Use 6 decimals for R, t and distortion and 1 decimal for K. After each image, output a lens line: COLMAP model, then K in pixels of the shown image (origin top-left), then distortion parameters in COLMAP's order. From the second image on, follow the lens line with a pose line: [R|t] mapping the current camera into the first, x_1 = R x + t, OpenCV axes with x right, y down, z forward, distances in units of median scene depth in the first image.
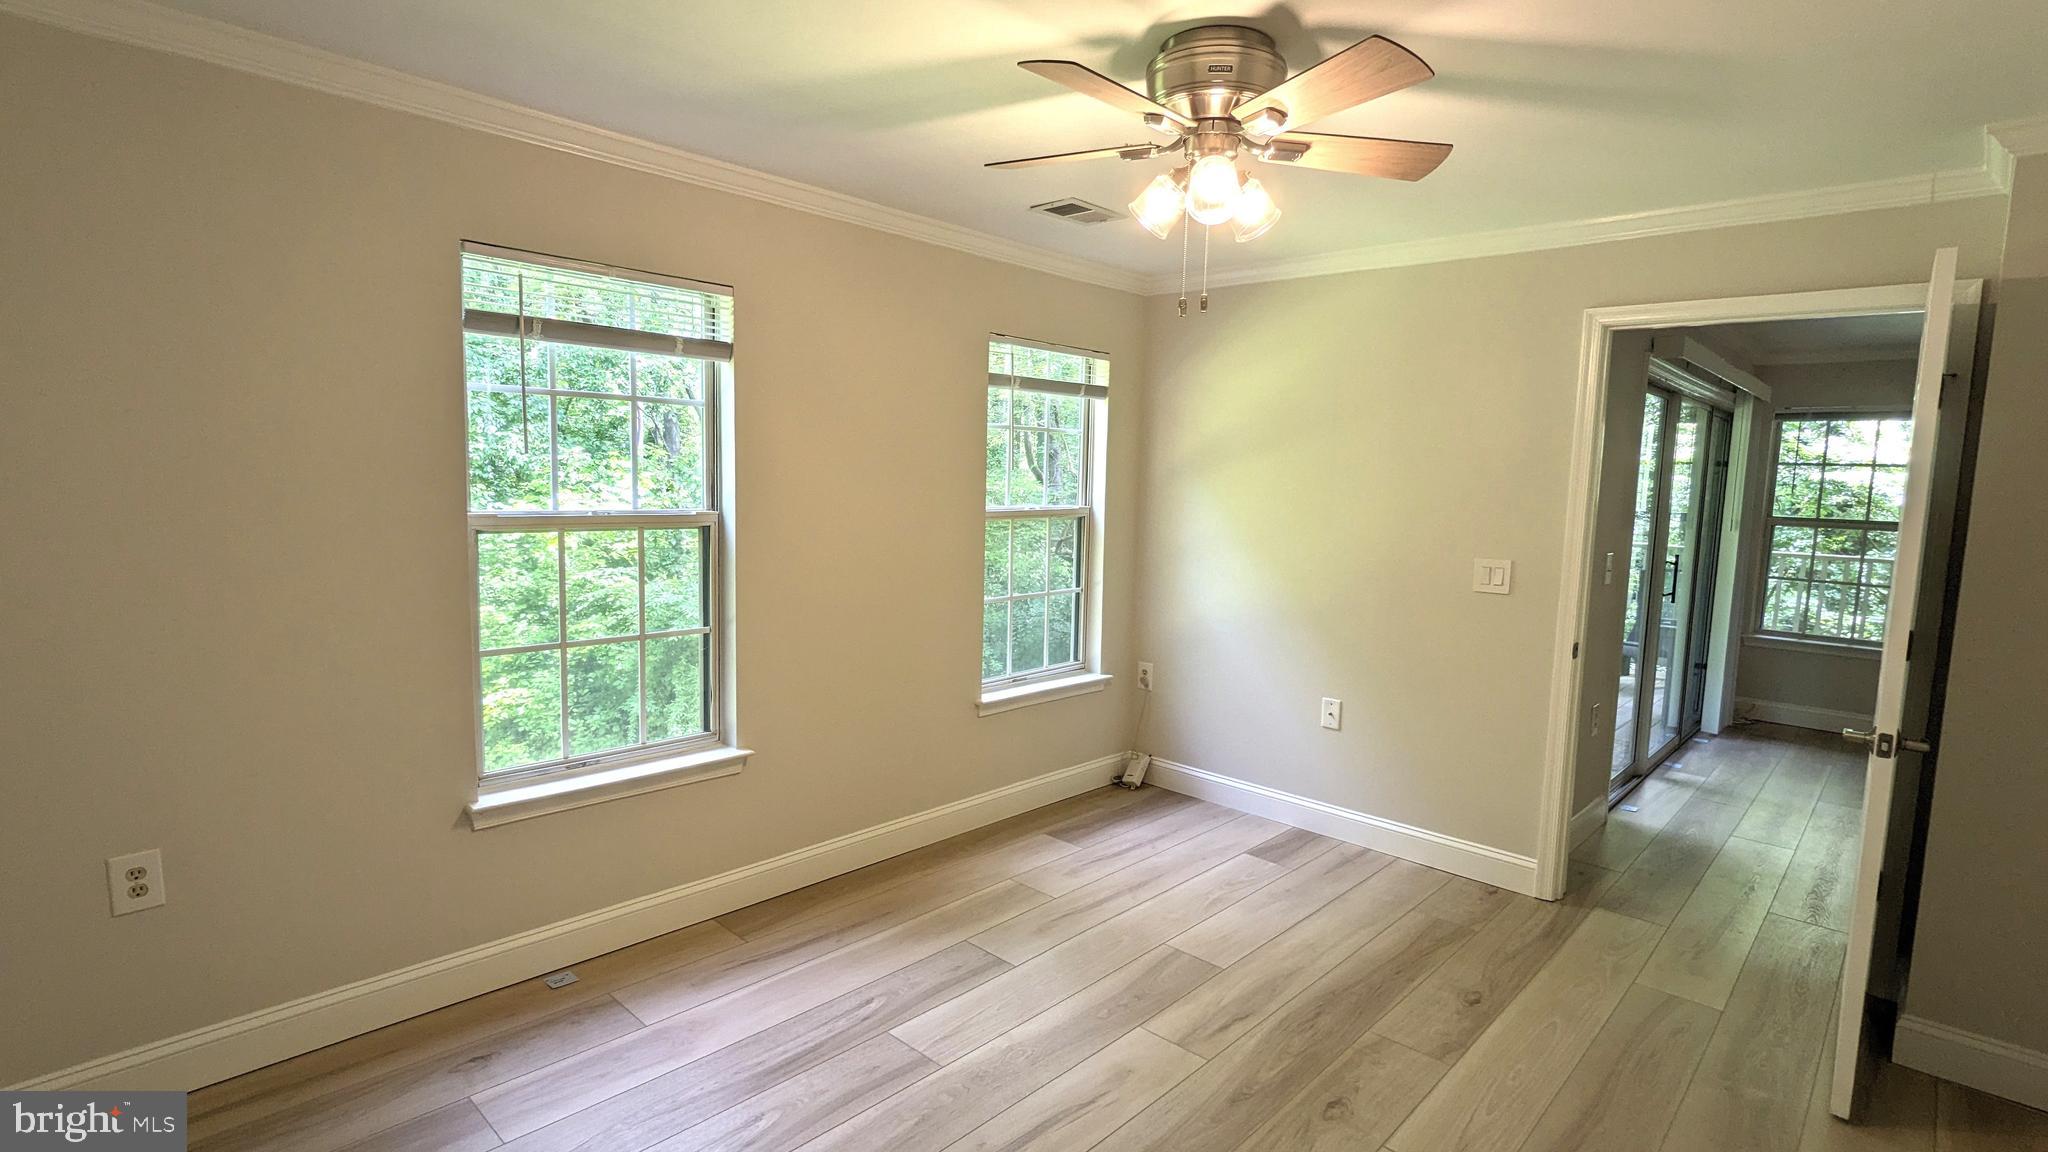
lens RADIAL K [[985.4, 0, 1015.6], [0, 985.4, 578.8], [0, 0, 1]] dist [0.001698, 0.000191]
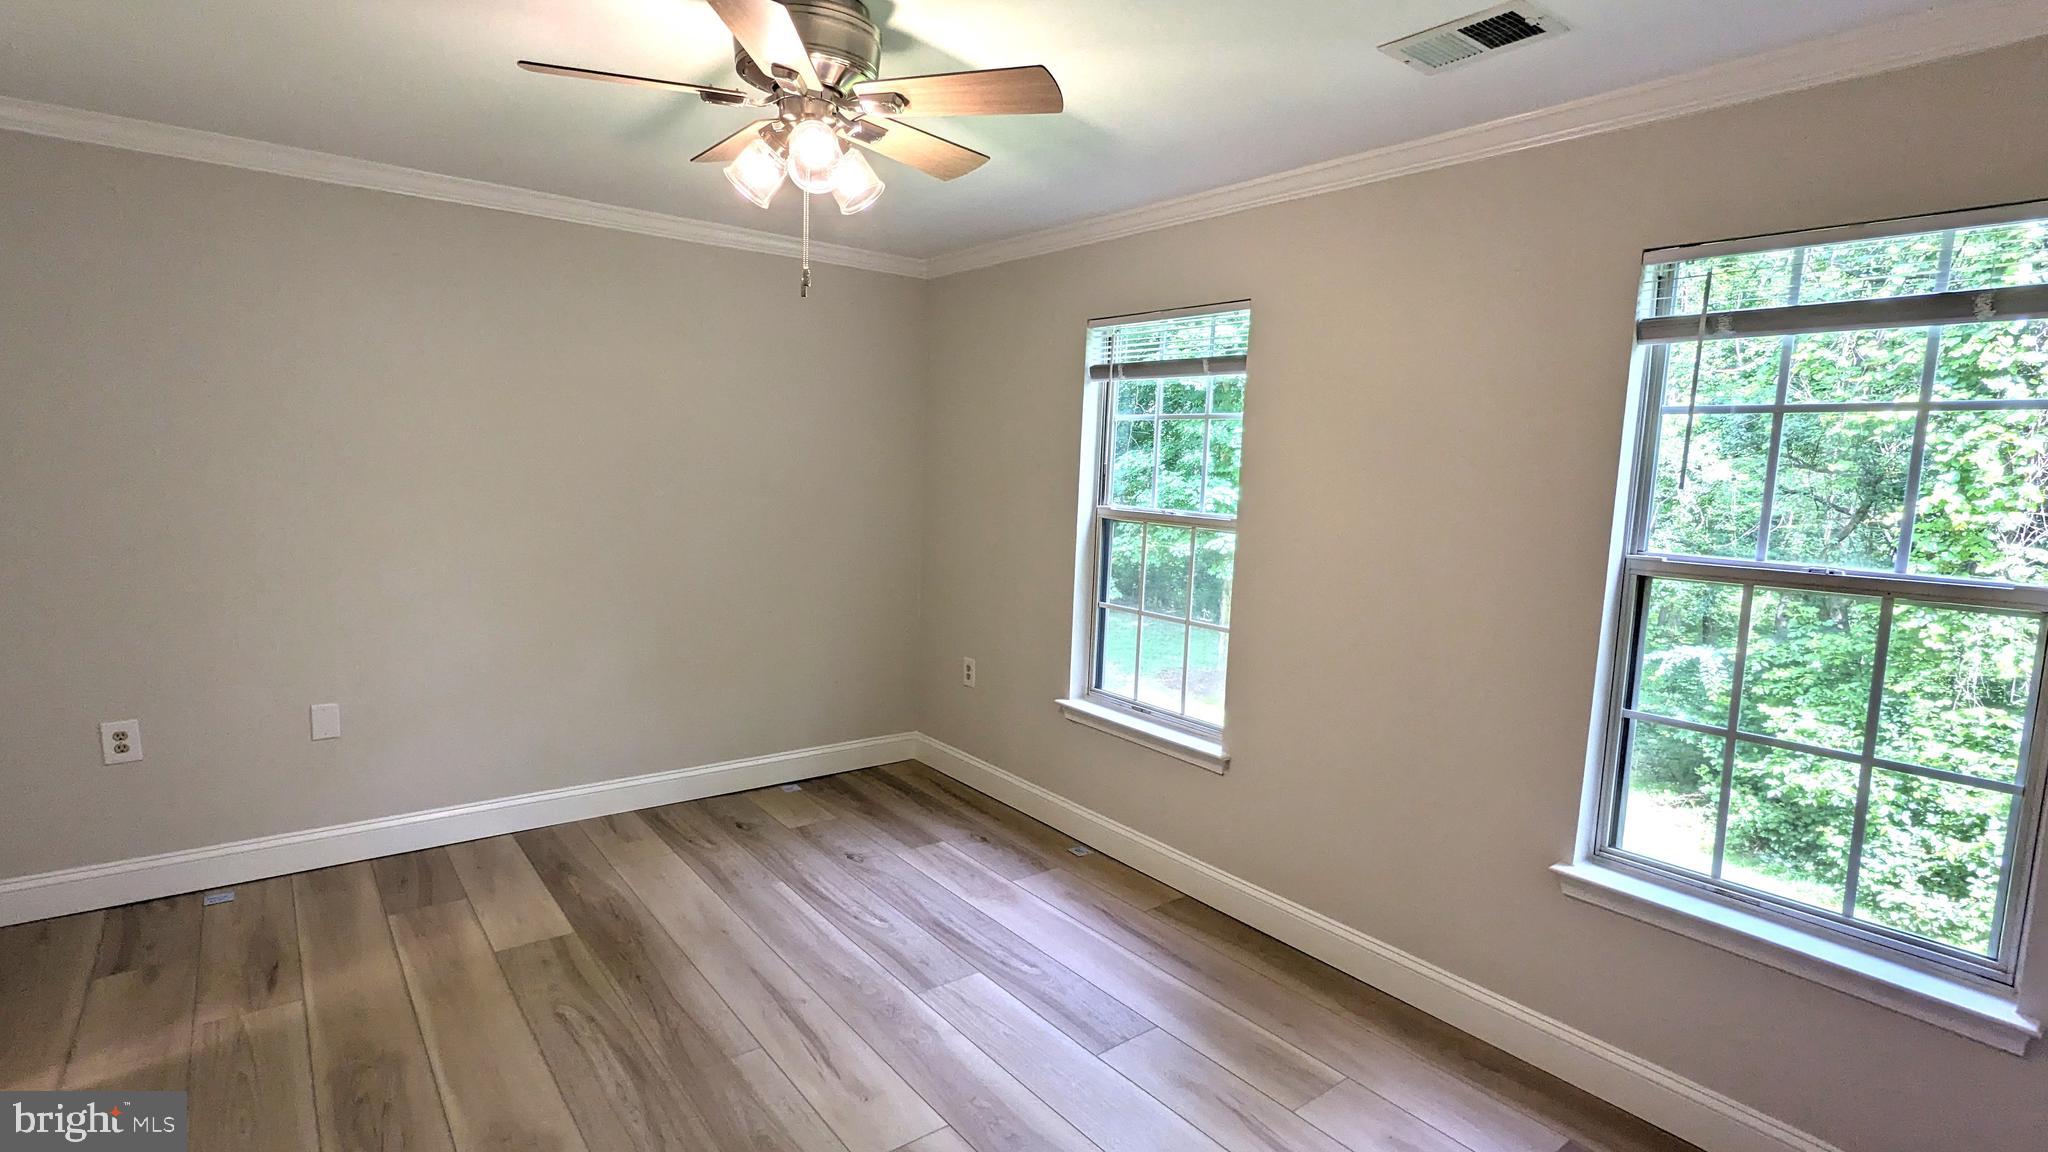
lens RADIAL K [[985.4, 0, 1014.8], [0, 985.4, 570.5], [0, 0, 1]] dist [0.001698, 0.000191]
pose [[-0.146306, 0.085025, -0.985579, 0.812463], [-0.142105, 0.984160, 0.105998, -0.097629], [0.978979, 0.155564, -0.131906, 0.981299]]
